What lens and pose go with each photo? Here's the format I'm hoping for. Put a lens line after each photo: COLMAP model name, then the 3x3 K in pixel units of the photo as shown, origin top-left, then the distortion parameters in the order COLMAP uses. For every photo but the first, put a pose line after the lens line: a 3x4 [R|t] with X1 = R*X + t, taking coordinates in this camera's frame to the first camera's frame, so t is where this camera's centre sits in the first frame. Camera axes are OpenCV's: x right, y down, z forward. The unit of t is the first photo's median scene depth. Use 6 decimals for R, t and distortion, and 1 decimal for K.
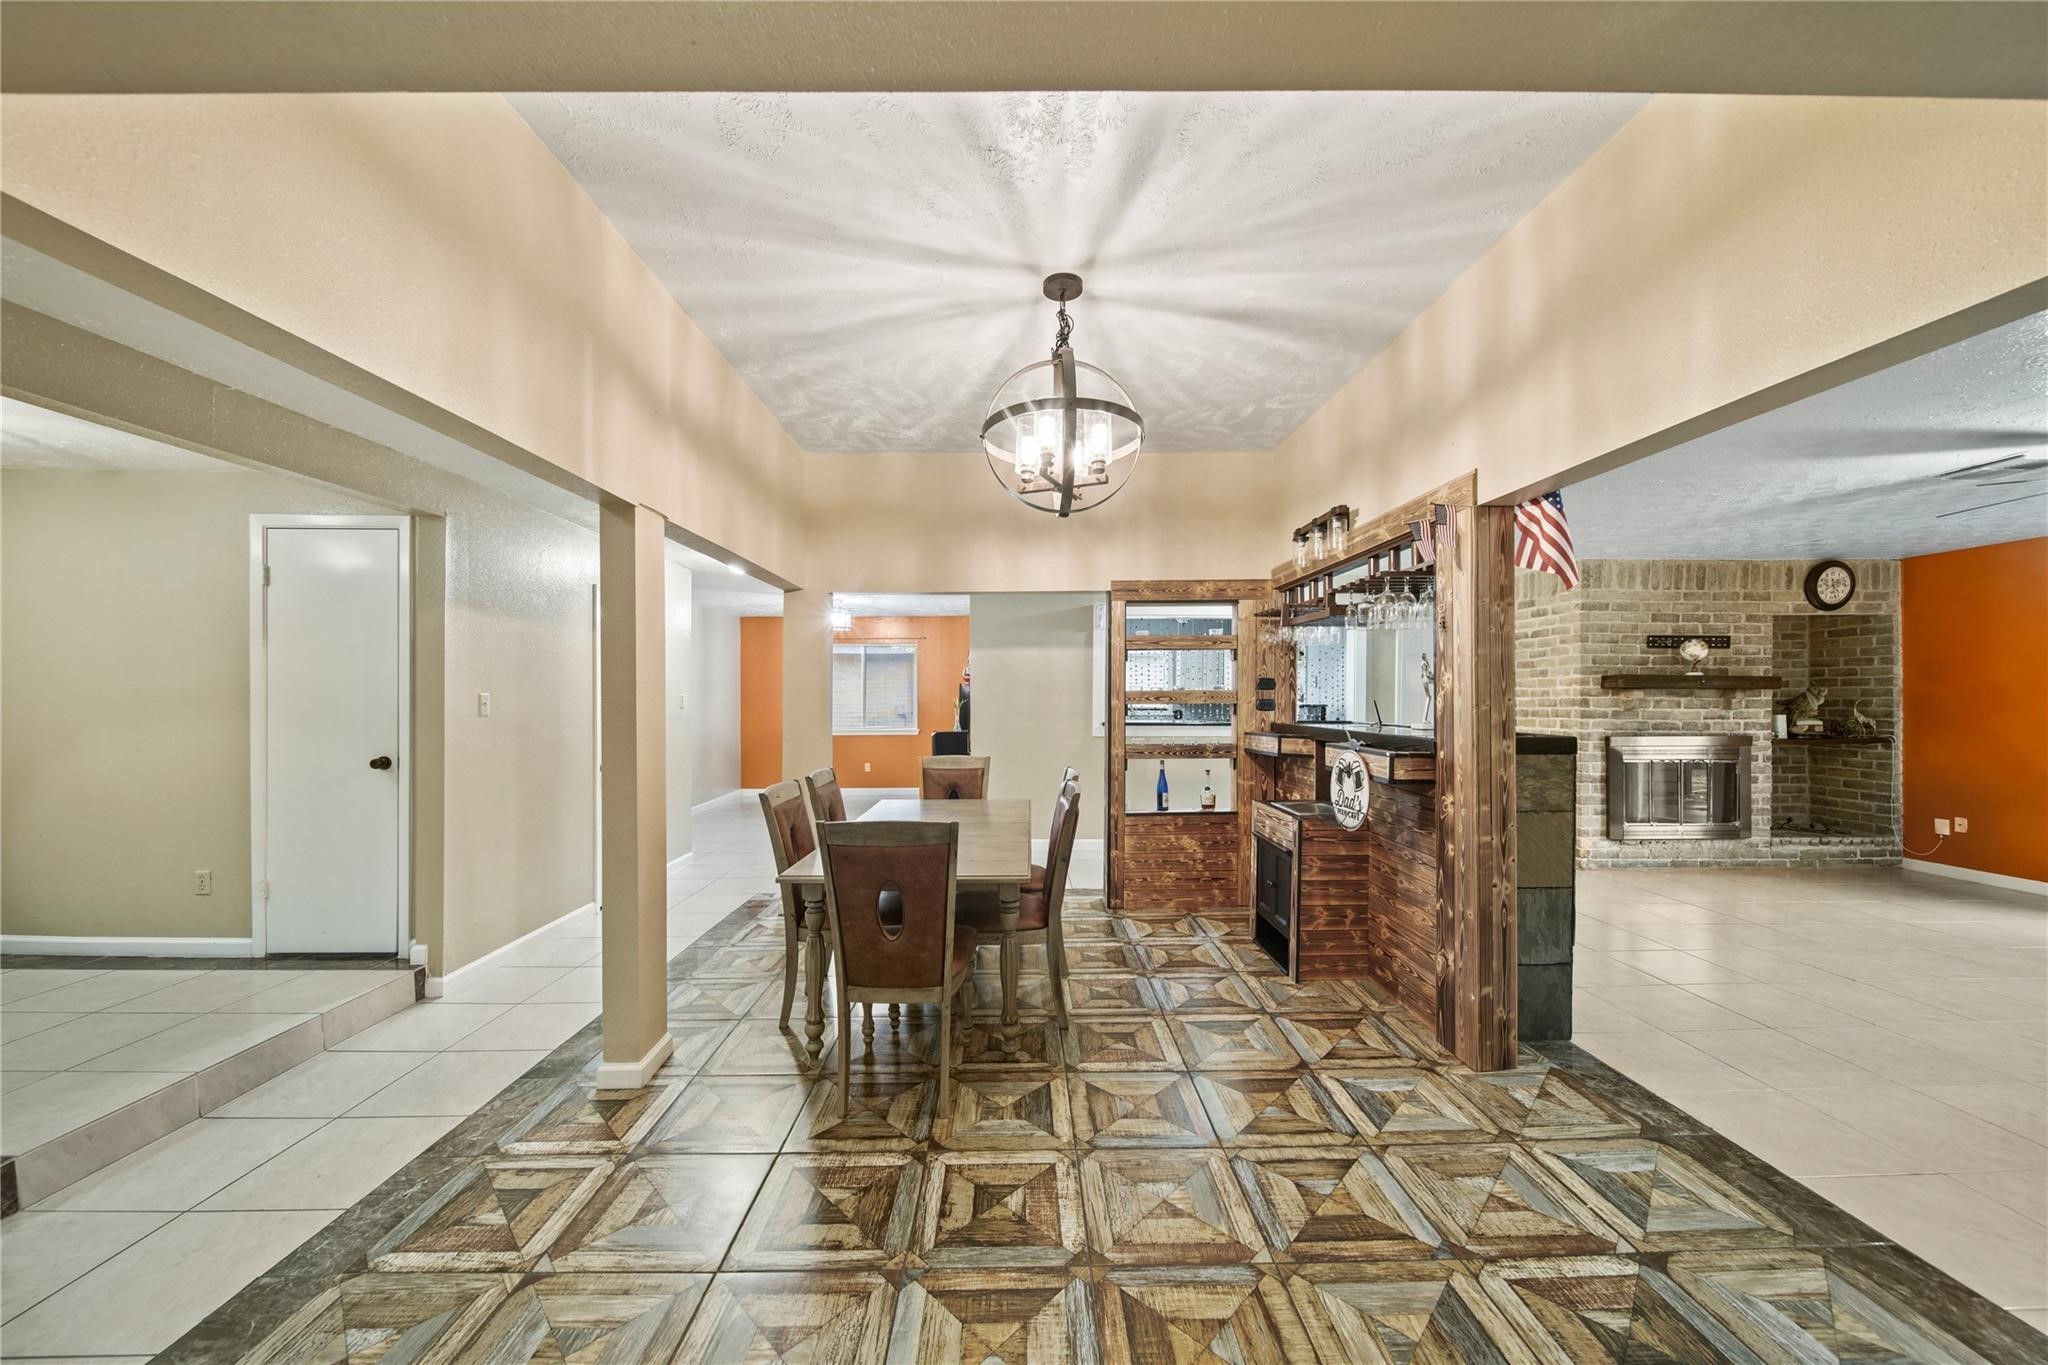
lens RADIAL K [[718.6, 0, 1024.0], [0, 718.6, 682.5], [0, 0, 1]] dist [0.000956, -0.000028]
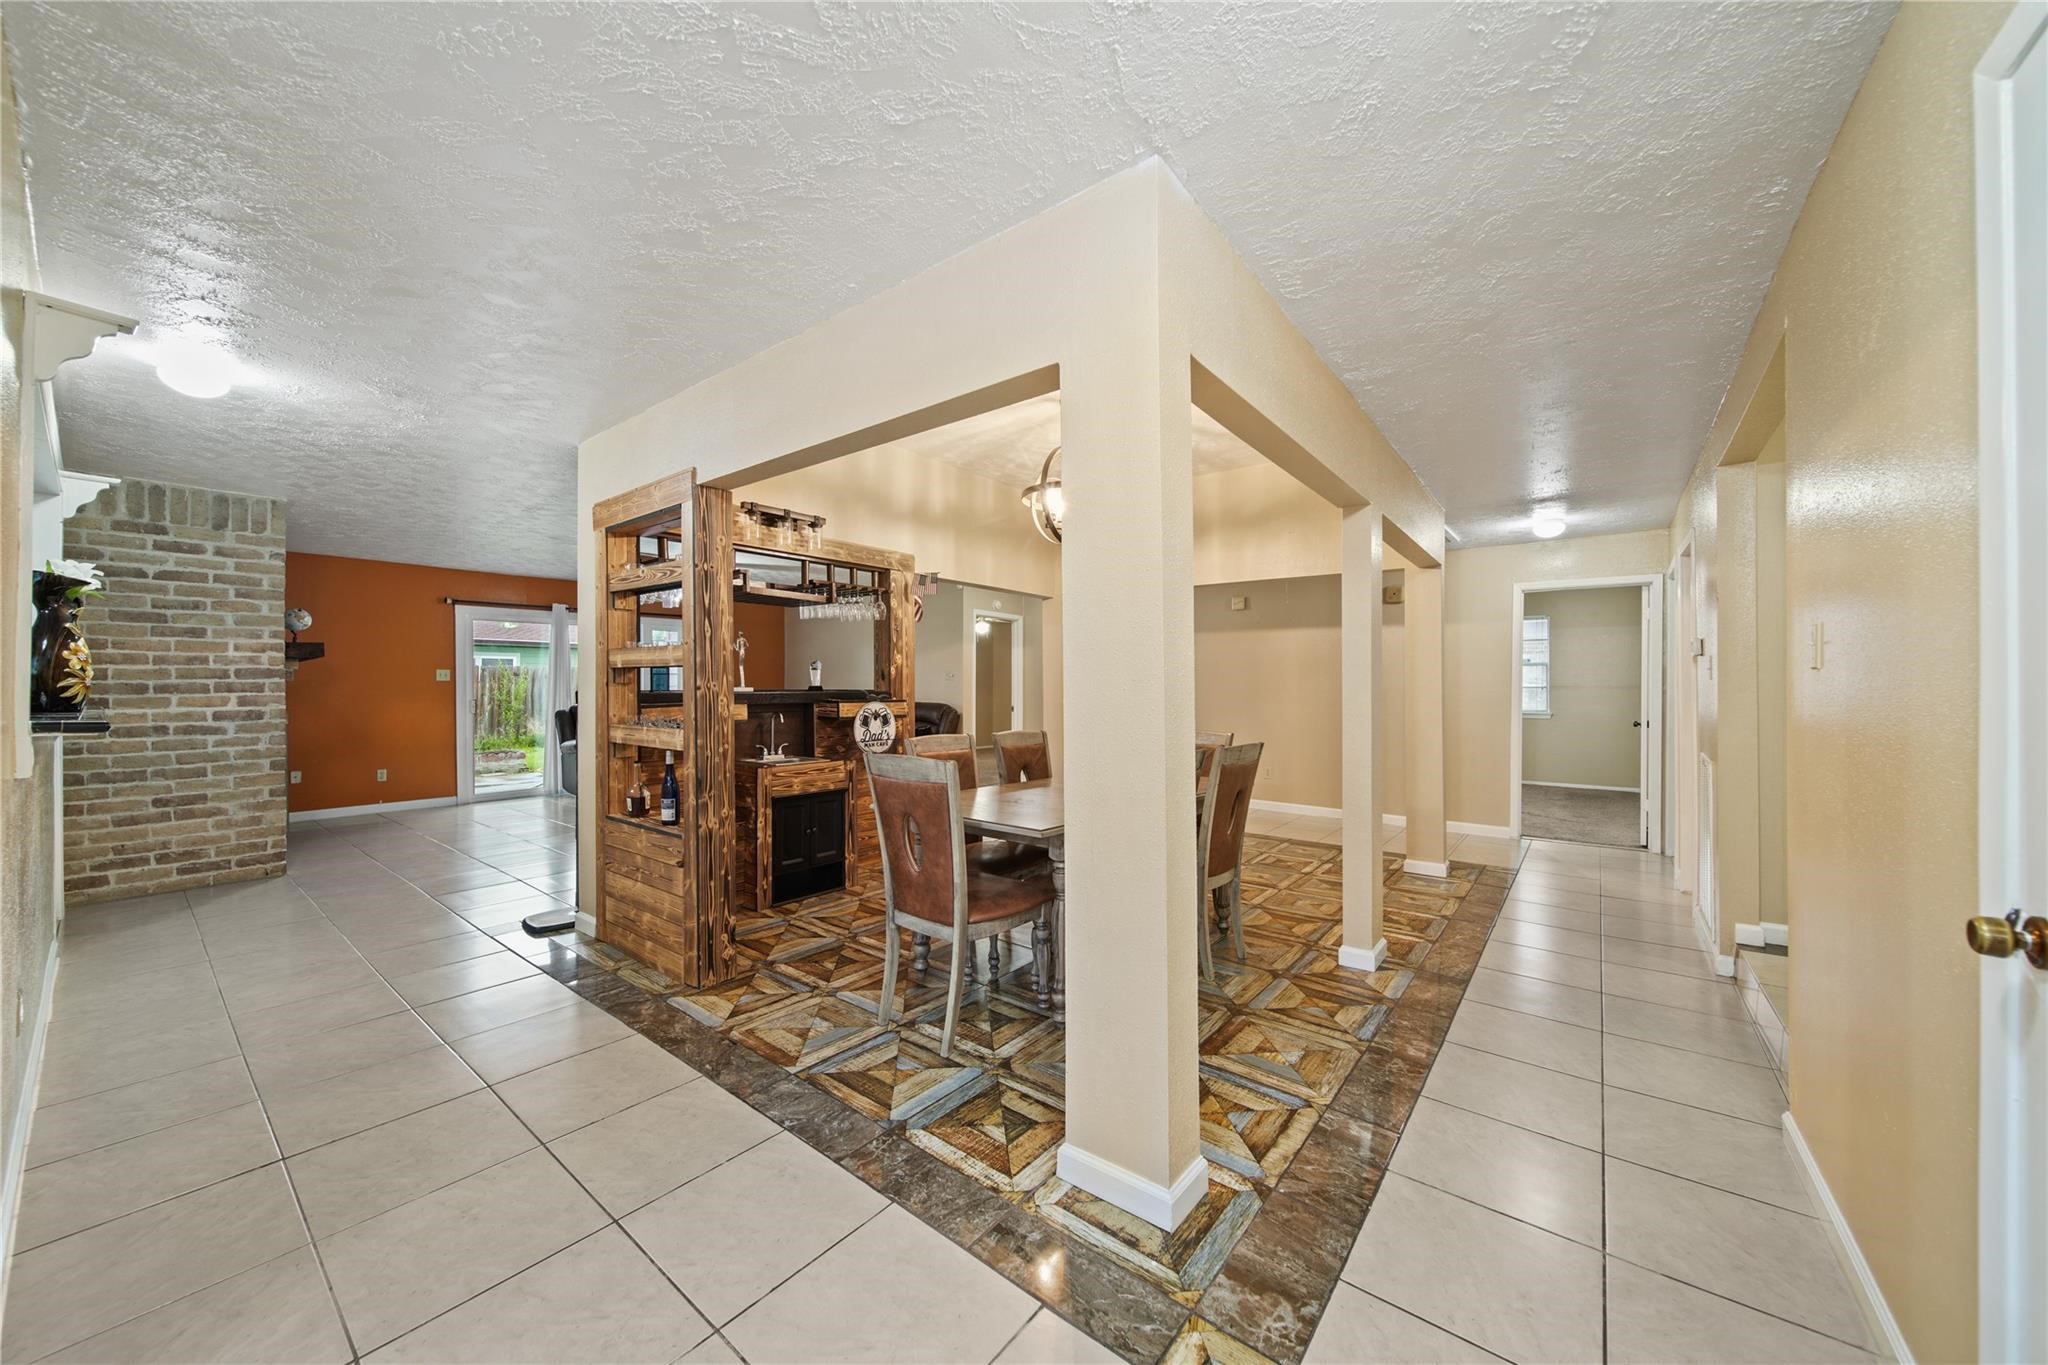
lens RADIAL K [[718.6, 0, 1024.0], [0, 718.6, 682.5], [0, 0, 1]] dist [0.000956, -0.000028]
pose [[-0.777870, 0.004149, 0.628412, -0.825752], [-0.011095, 0.999732, -0.020334, 0.092417], [-0.628327, -0.022789, -0.777615, 2.238783]]
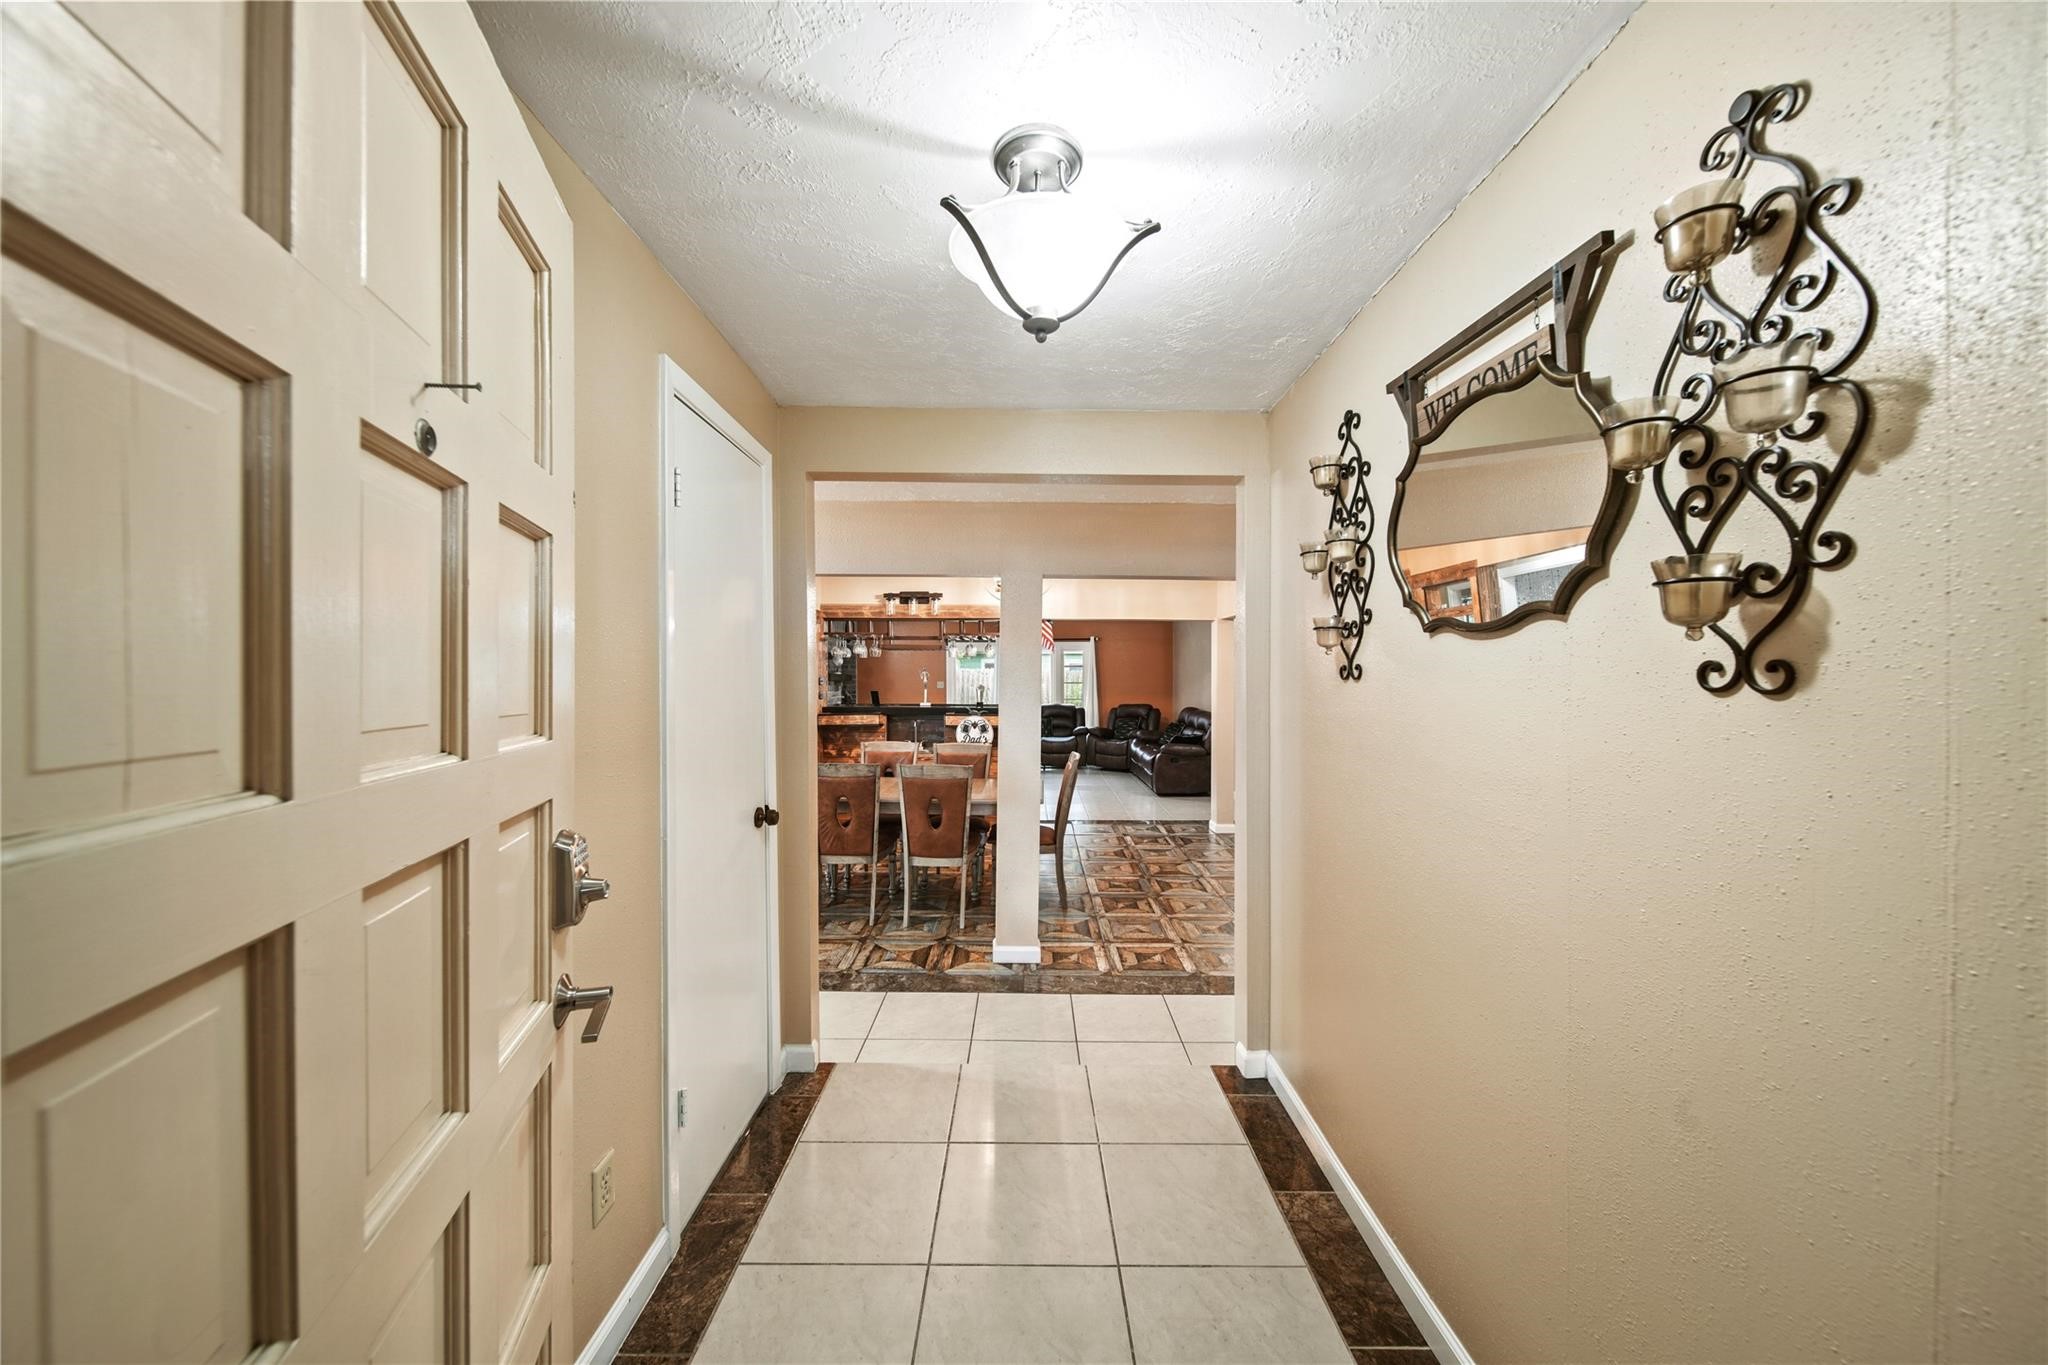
lens RADIAL K [[718.6, 0, 1024.0], [0, 718.6, 682.5], [0, 0, 1]] dist [0.000956, -0.000028]
pose [[0.018042, -0.005891, 0.999820, -1.897279], [-0.022778, 0.999721, 0.006301, -0.022546], [-0.999578, -0.022887, 0.017903, 0.931881]]
